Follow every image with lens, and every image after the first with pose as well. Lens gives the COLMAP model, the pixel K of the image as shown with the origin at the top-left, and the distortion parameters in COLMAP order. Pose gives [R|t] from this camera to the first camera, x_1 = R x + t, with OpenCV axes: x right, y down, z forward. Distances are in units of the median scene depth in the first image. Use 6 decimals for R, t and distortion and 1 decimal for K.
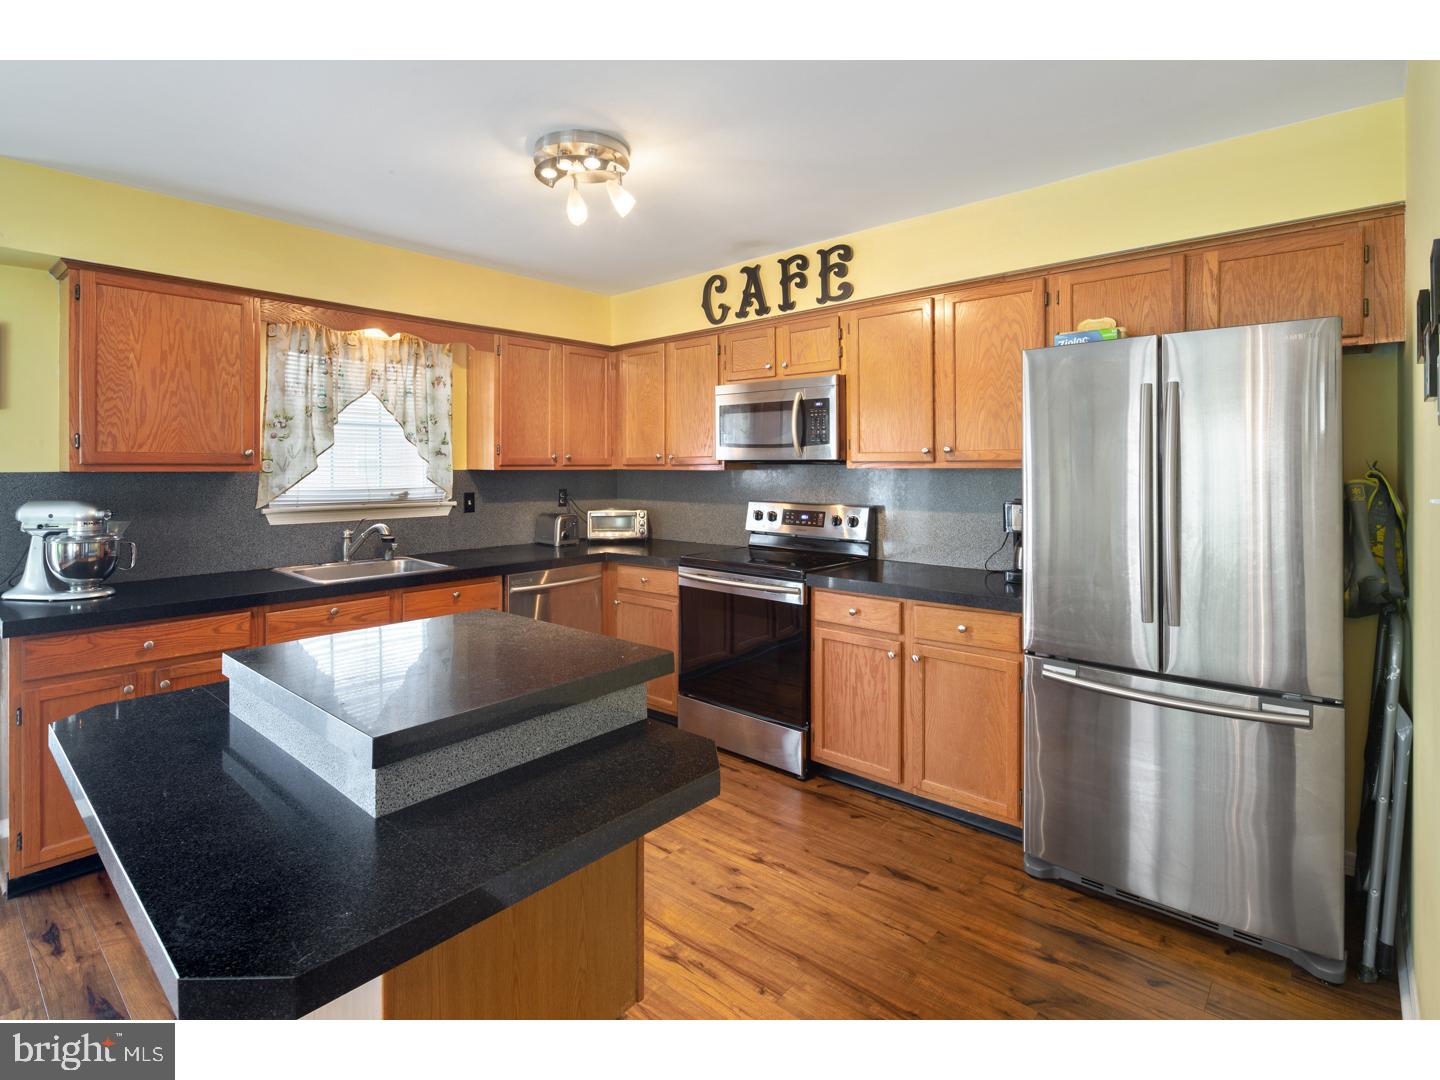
lens RADIAL K [[716.4, 0, 728.6], [0, 716.4, 465.0], [0, 0, 1]] dist [-0.000069, 0.000439]
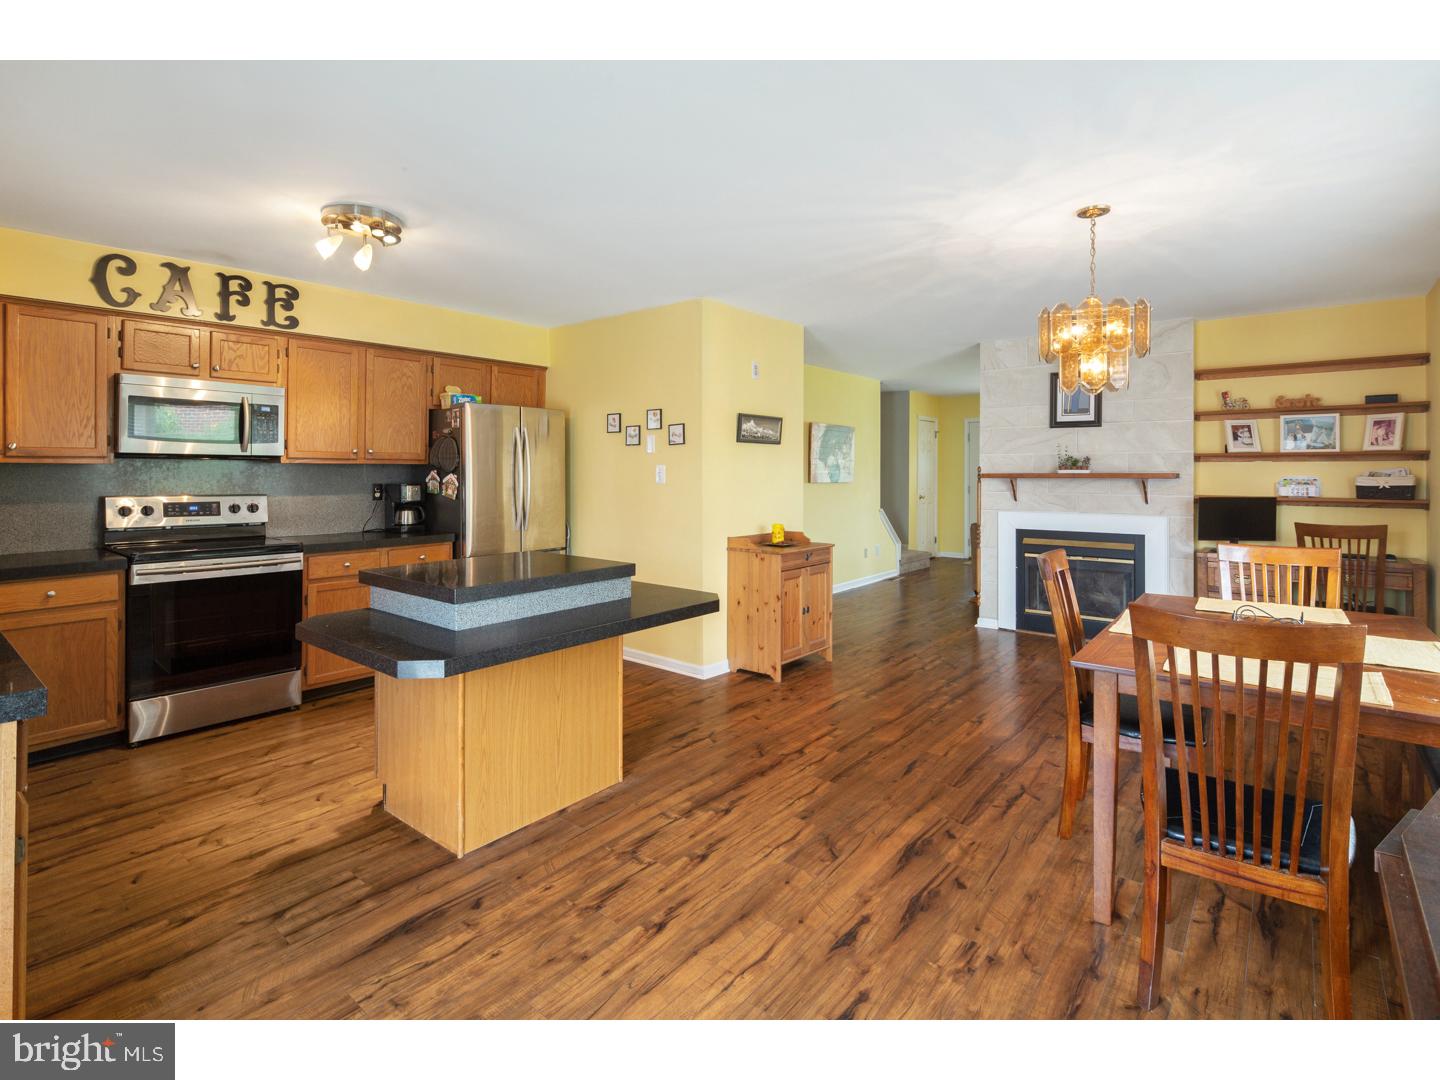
lens RADIAL K [[716.4, 0, 696.9], [0, 716.4, 456.2], [0, 0, 1]] dist [-0.000069, 0.000439]
pose [[-0.009915, 0.026648, 0.999596, -1.054225], [-0.003143, 0.999639, -0.026680, 0.022917], [-0.999946, -0.003406, -0.009828, 0.281892]]
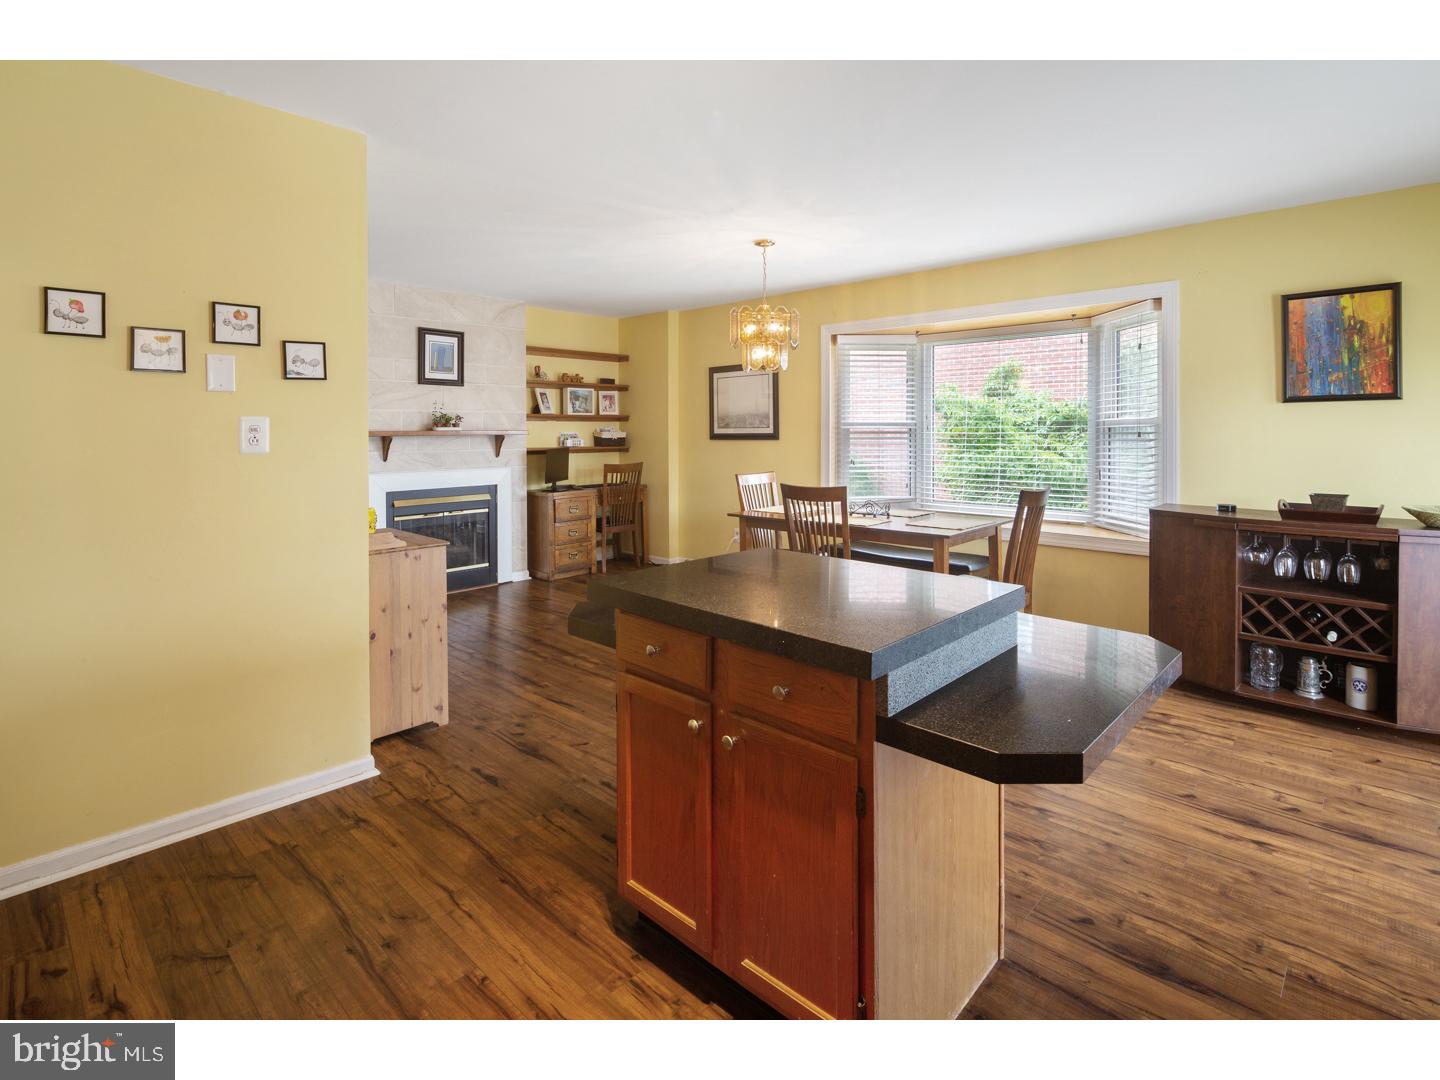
lens RADIAL K [[716.4, 0, 740.0], [0, 716.4, 422.0], [0, 0, 1]] dist [-0.000069, 0.000439]
pose [[-0.999602, 0.007801, 0.027117, -0.167275], [0.007470, 0.999897, -0.012267, 0.020921], [-0.027210, -0.012059, -0.999557, 1.029638]]
